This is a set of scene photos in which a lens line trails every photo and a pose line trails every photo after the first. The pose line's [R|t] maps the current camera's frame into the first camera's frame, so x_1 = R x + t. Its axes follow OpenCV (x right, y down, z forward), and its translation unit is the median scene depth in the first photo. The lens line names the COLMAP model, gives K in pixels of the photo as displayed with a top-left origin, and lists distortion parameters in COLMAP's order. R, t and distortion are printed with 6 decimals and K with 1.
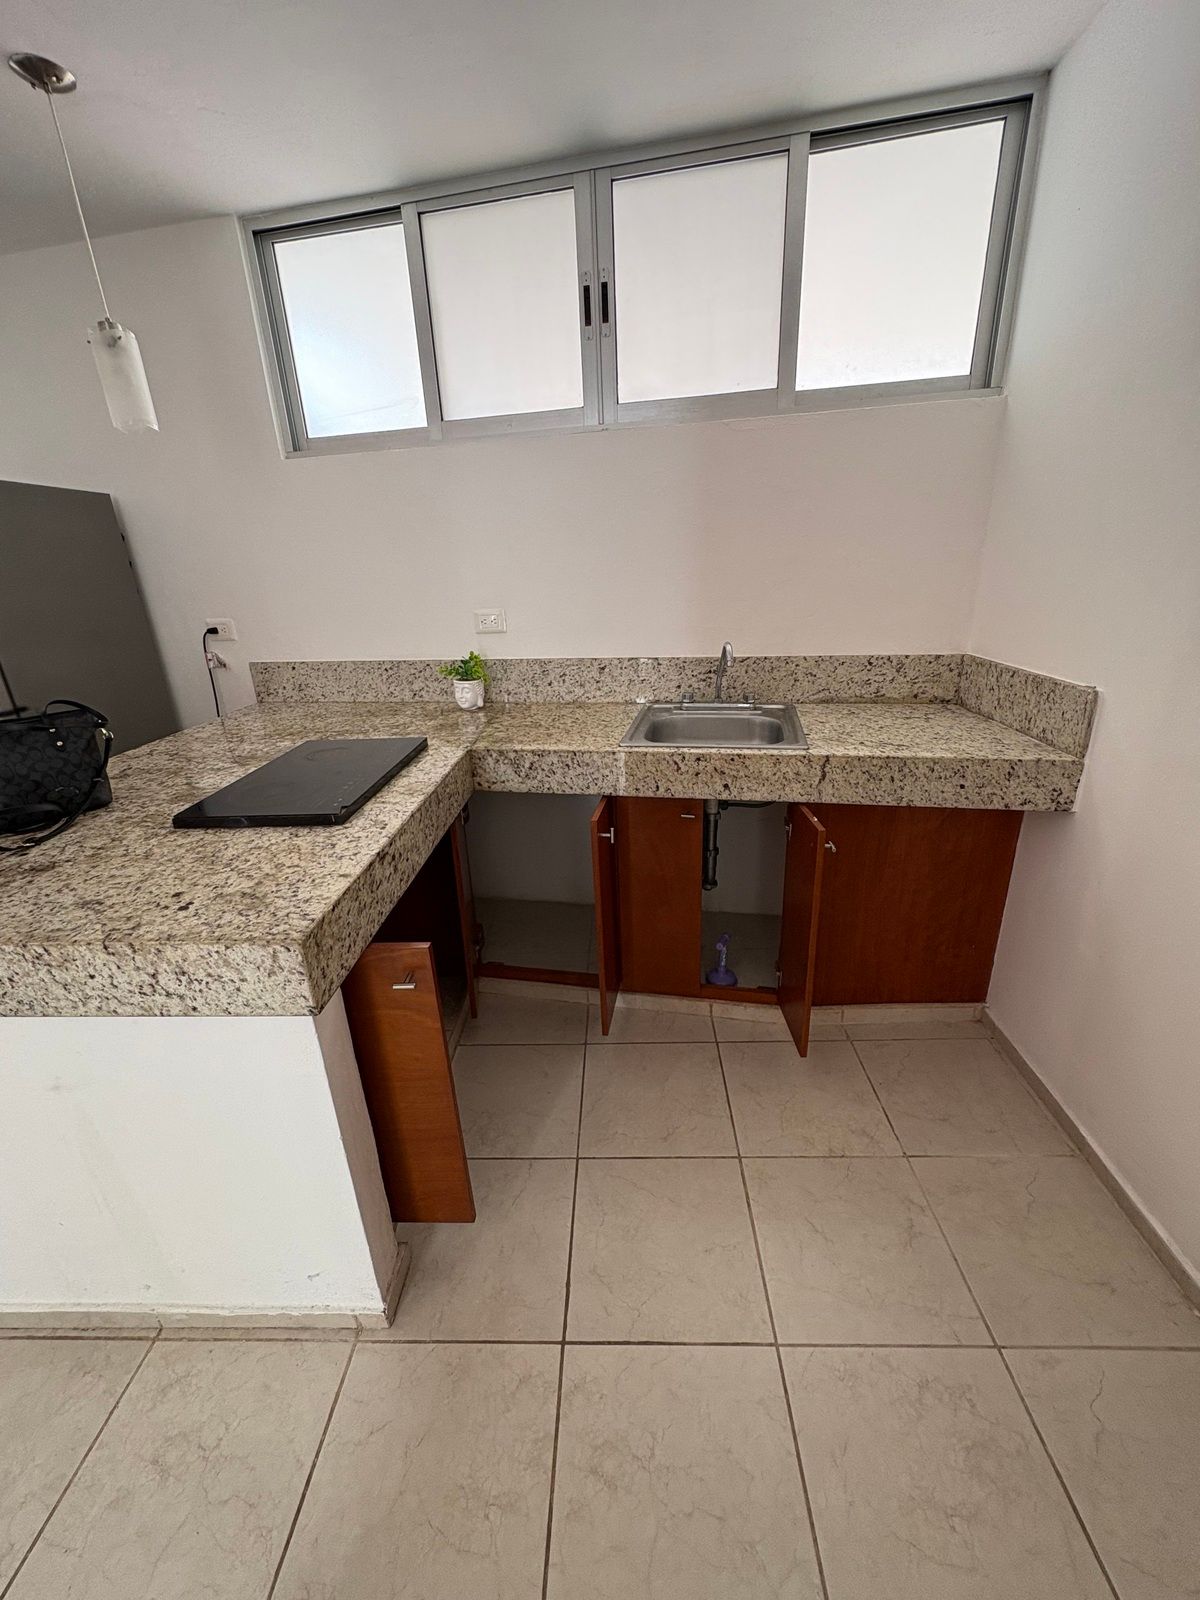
lens RADIAL K [[638.7, 0, 601.1], [0, 638.7, 797.9], [0, 0, 1]] dist [0.002563, -0.000218]
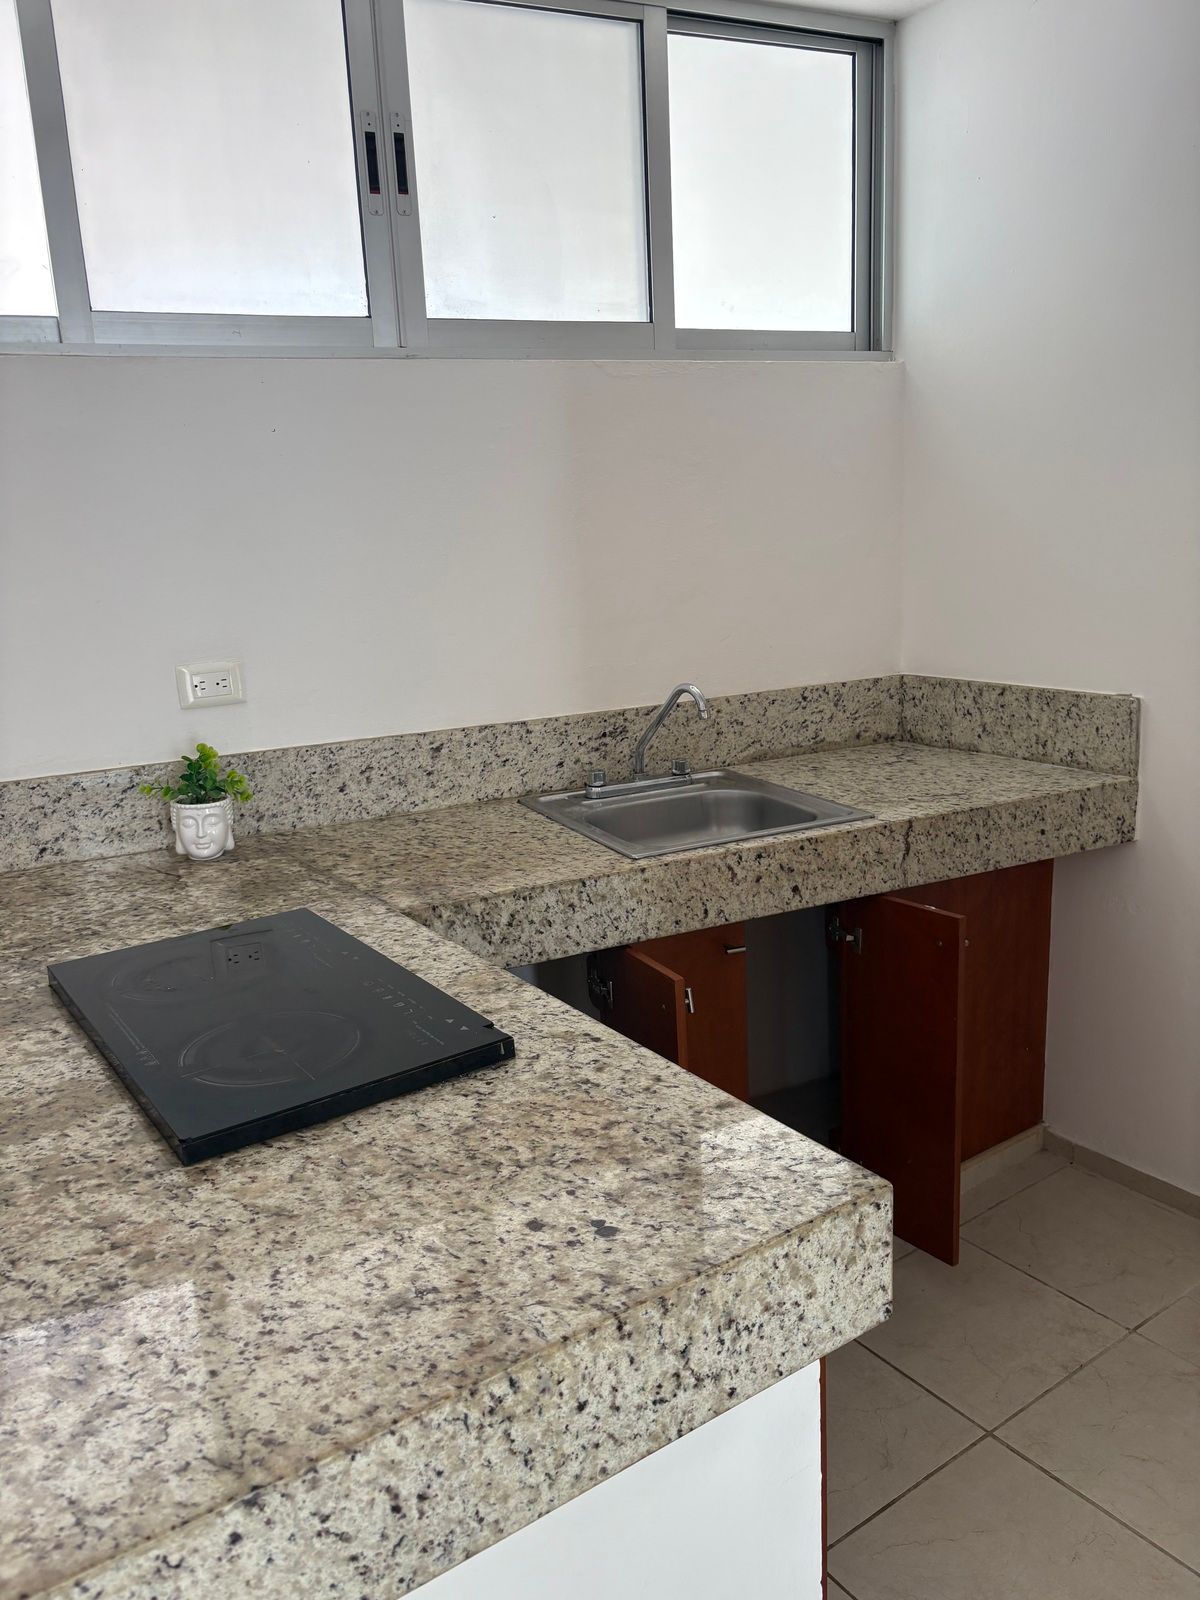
lens RADIAL K [[1216.1, 0, 587.8], [0, 1216.1, 804.7], [0, 0, 1]] dist [0.039751, -0.043756]
pose [[0.800246, -0.136005, 0.584045, -0.681753], [0.222021, 0.971927, -0.077879, -0.051604], [-0.557057, 0.191993, 0.807977, 0.077703]]
